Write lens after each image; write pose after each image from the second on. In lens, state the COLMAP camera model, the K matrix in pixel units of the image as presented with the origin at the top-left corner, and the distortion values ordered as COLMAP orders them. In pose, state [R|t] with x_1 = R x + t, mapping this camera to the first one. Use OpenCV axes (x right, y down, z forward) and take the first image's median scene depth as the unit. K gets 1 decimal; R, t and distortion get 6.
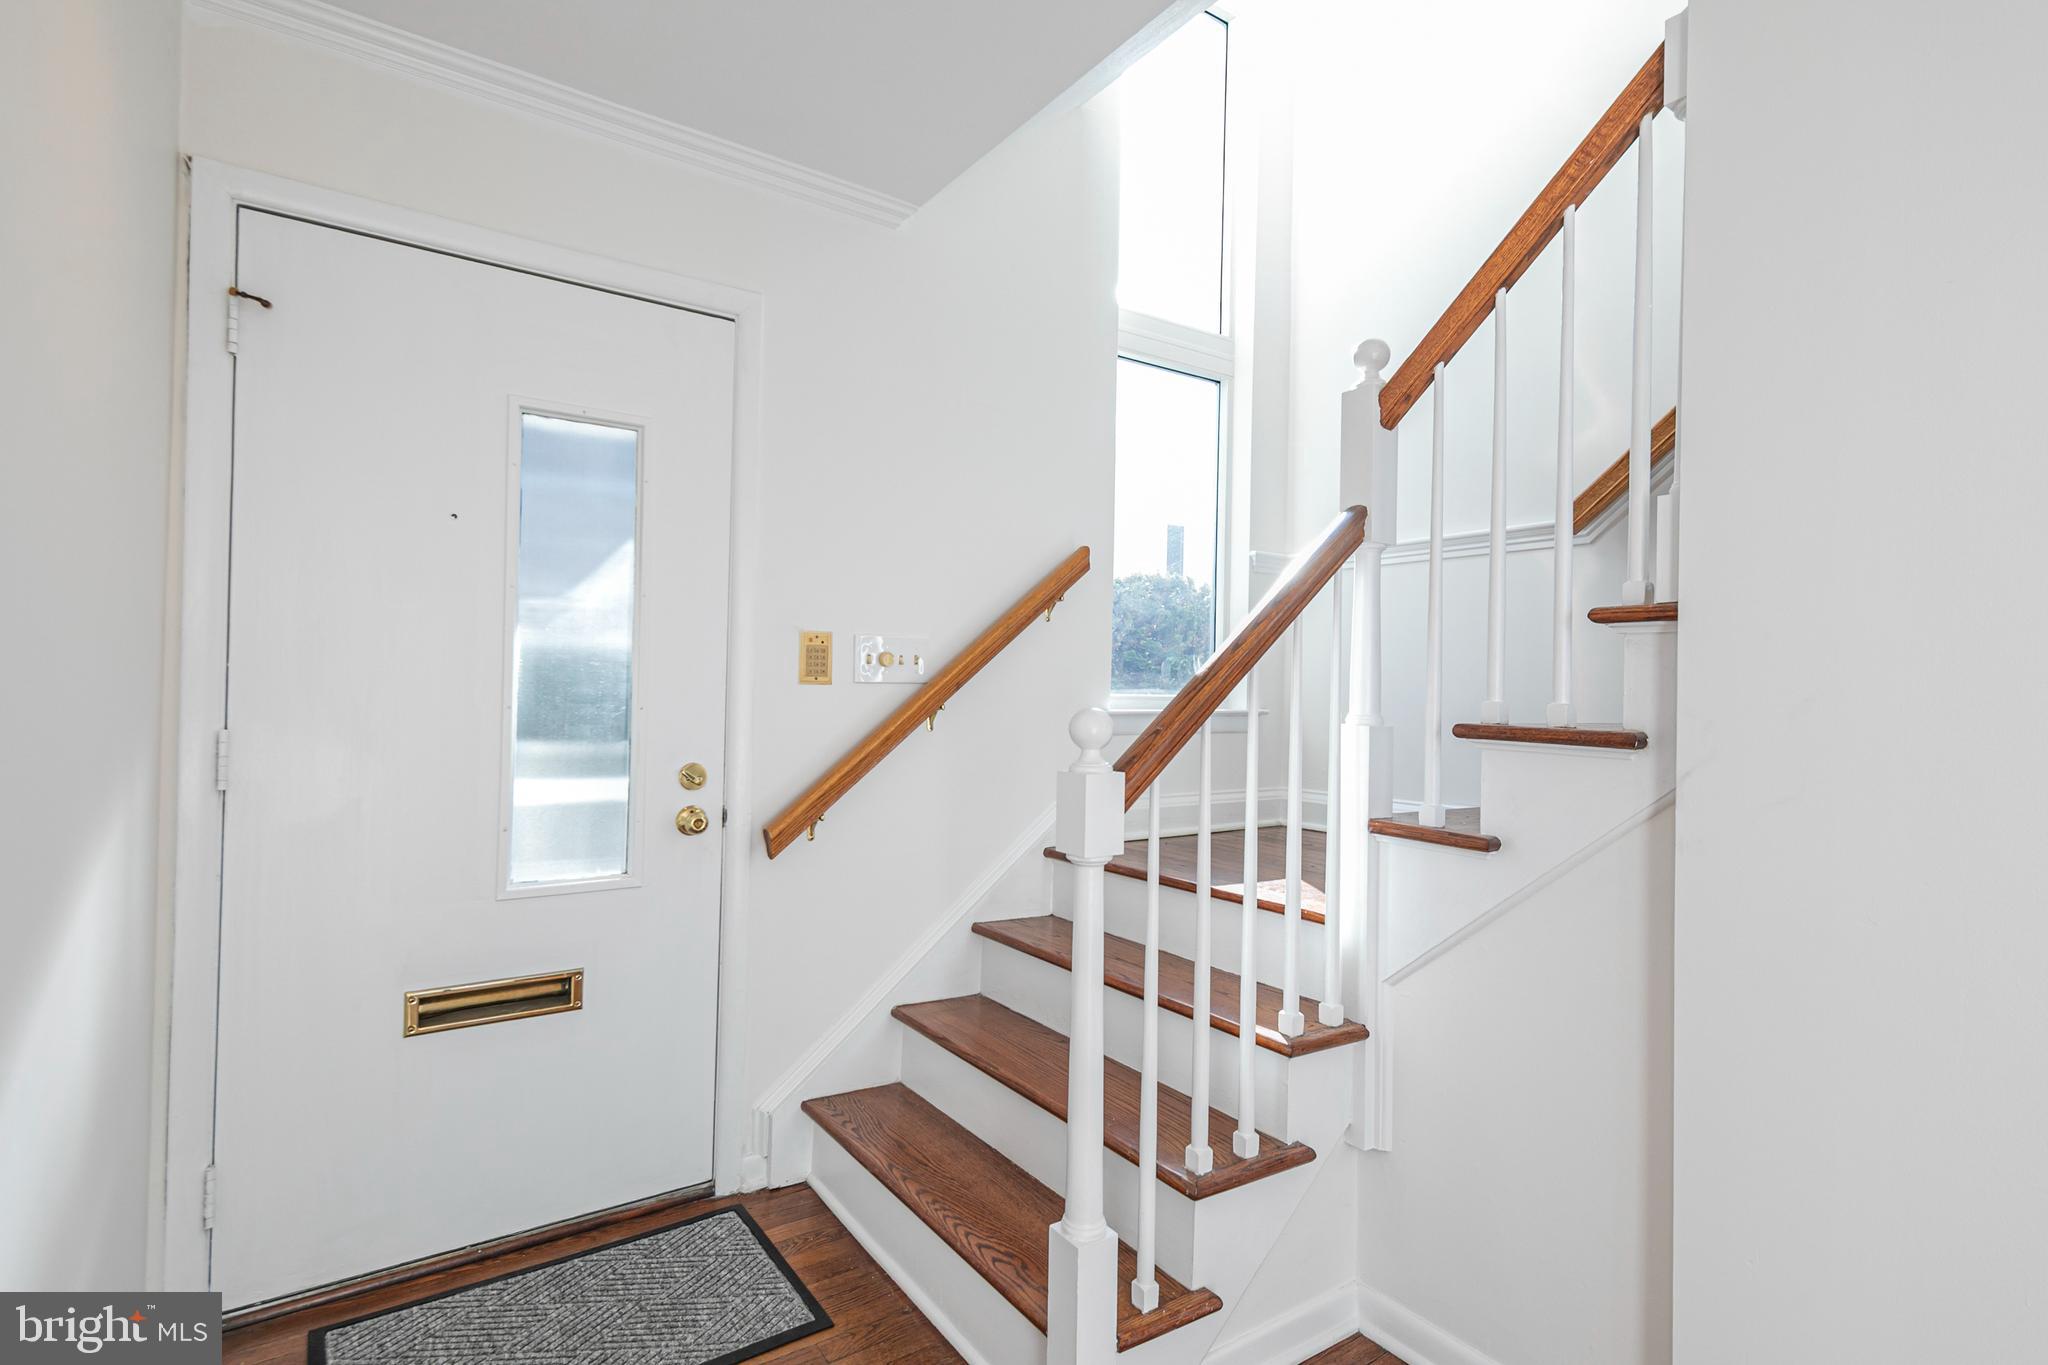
lens RADIAL K [[1019.3, 0, 1024.0], [0, 1019.3, 682.5], [0, 0, 1]] dist [0.011136, 0.000128]
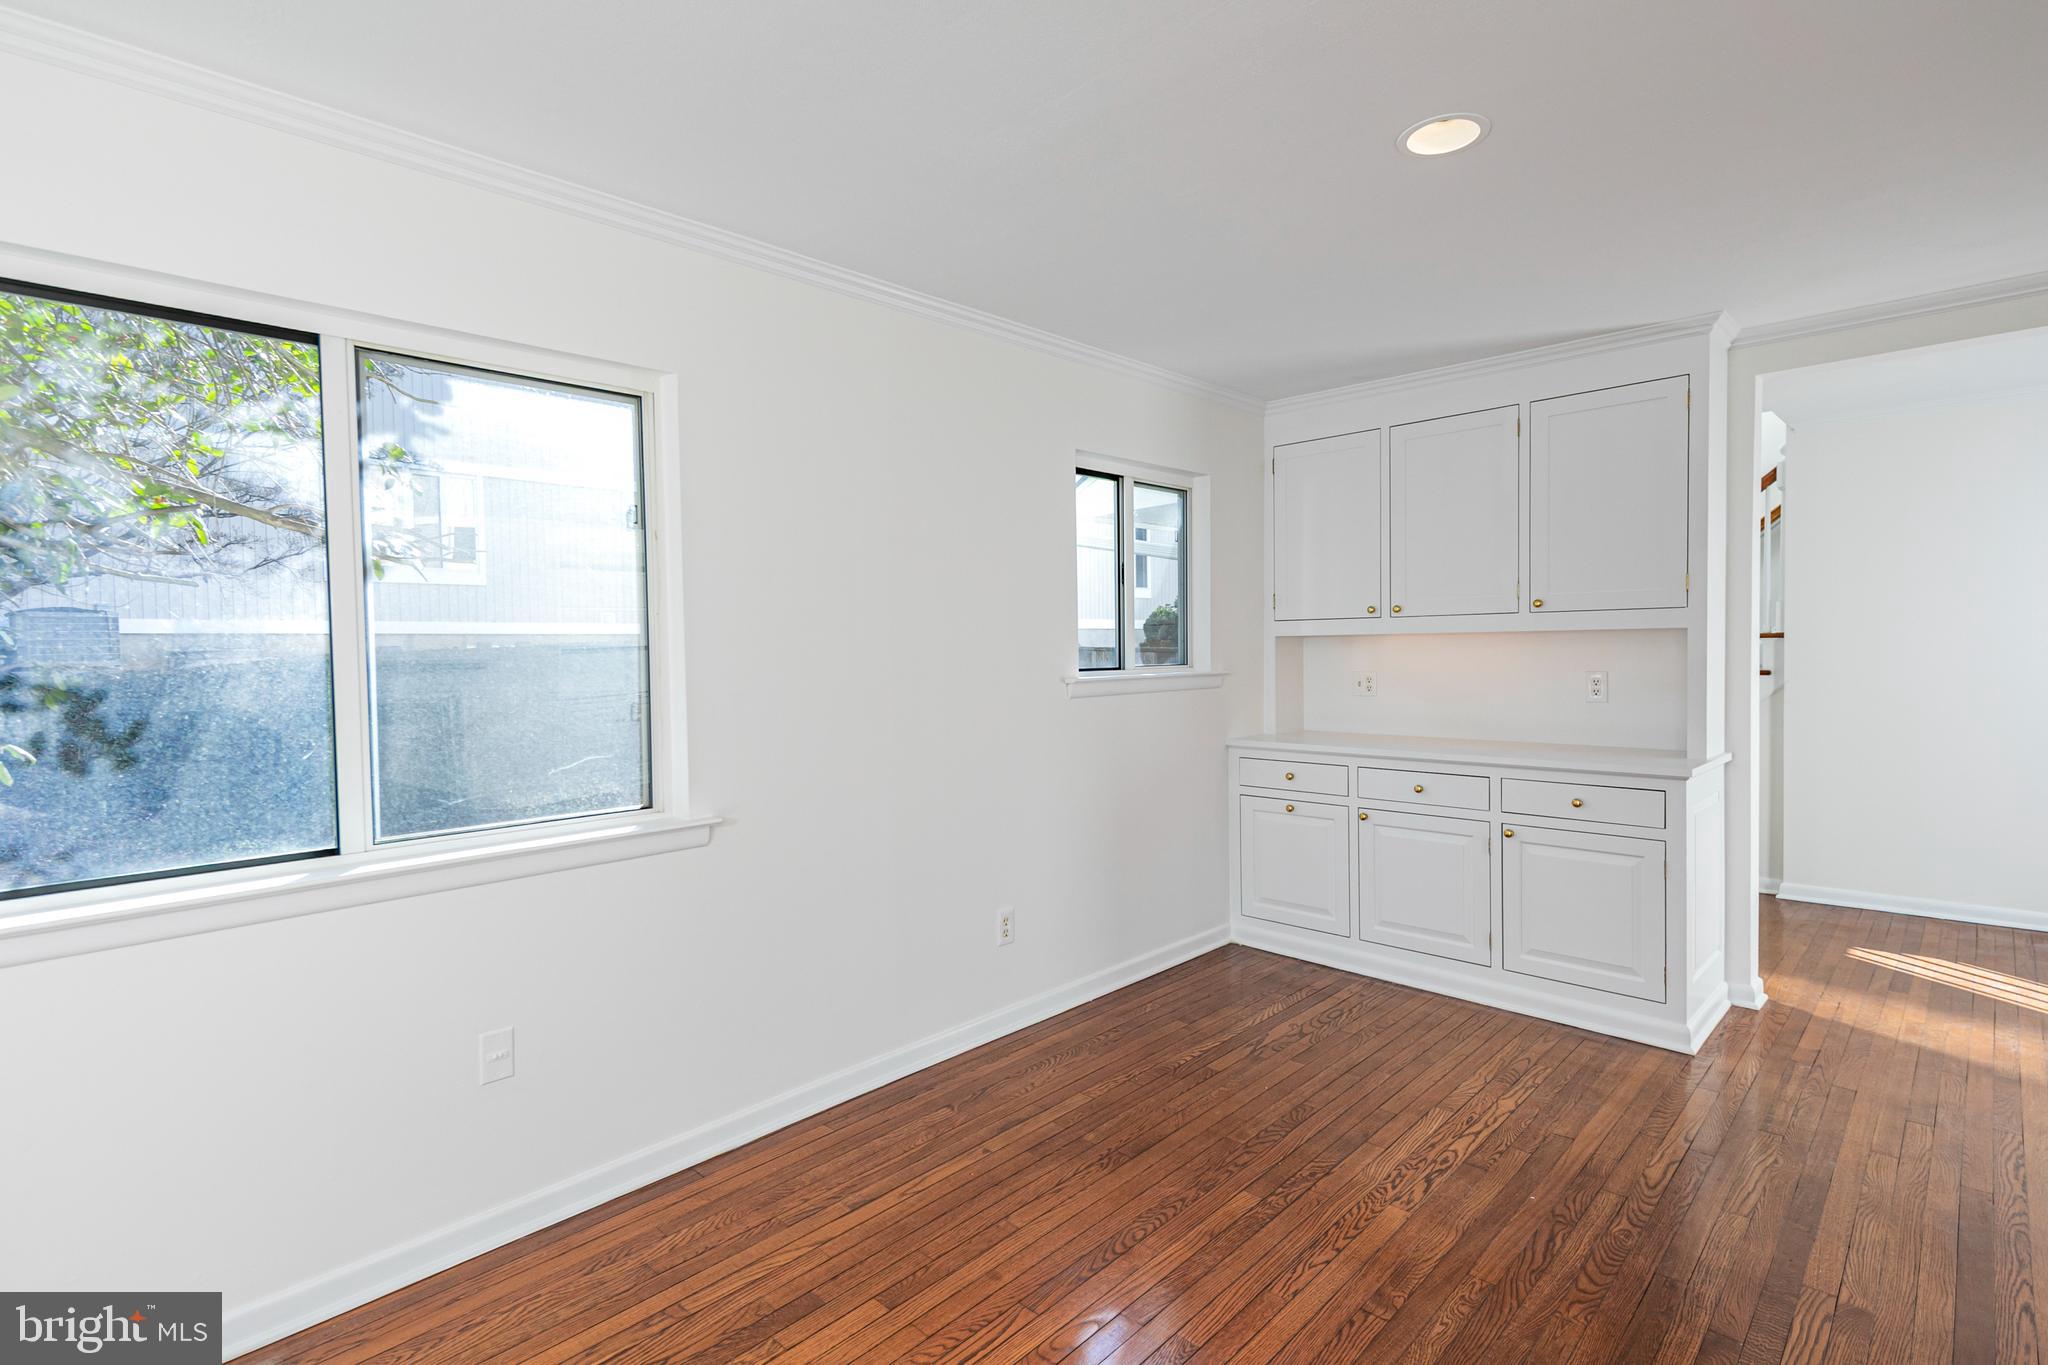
lens RADIAL K [[1019.3, 0, 1024.0], [0, 1019.3, 682.5], [0, 0, 1]] dist [0.011136, 0.000128]
pose [[0.975311, -0.041783, 0.216845, -2.047402], [0.032602, 0.998421, 0.045745, -0.118209], [-0.218414, -0.037546, 0.975134, -1.422350]]
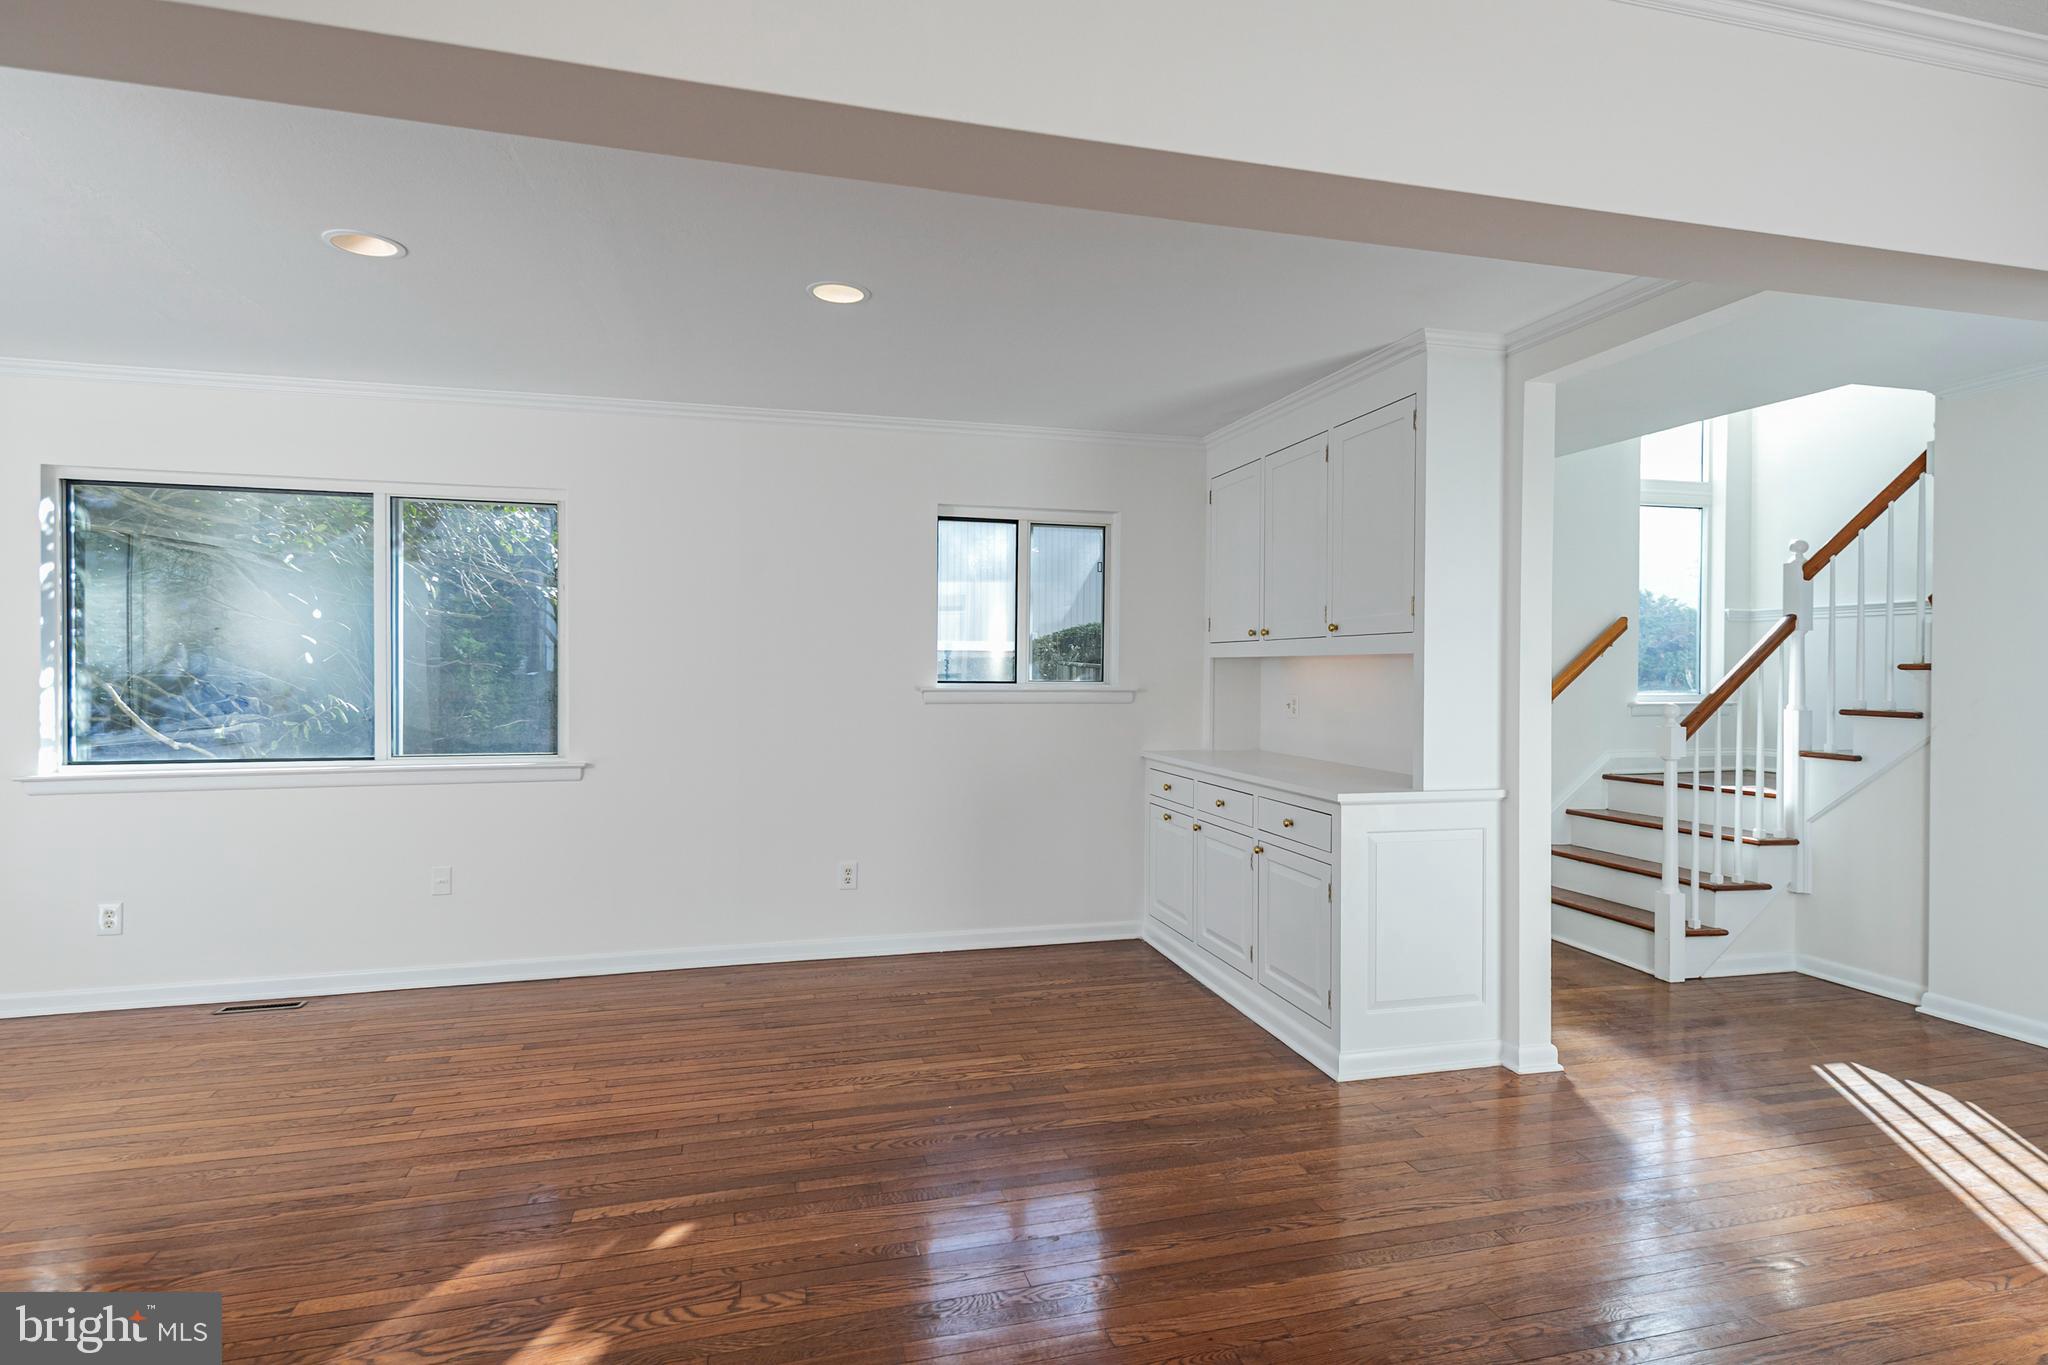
lens RADIAL K [[1062.6, 0, 1024.0], [0, 1062.6, 682.5], [0, 0, 1]] dist [0.013562, -0.000778]
pose [[0.945729, -0.009918, -0.324805, -0.529538], [0.014489, 0.999827, 0.011657, -0.073183], [0.324634, -0.015731, 0.945709, -1.849745]]
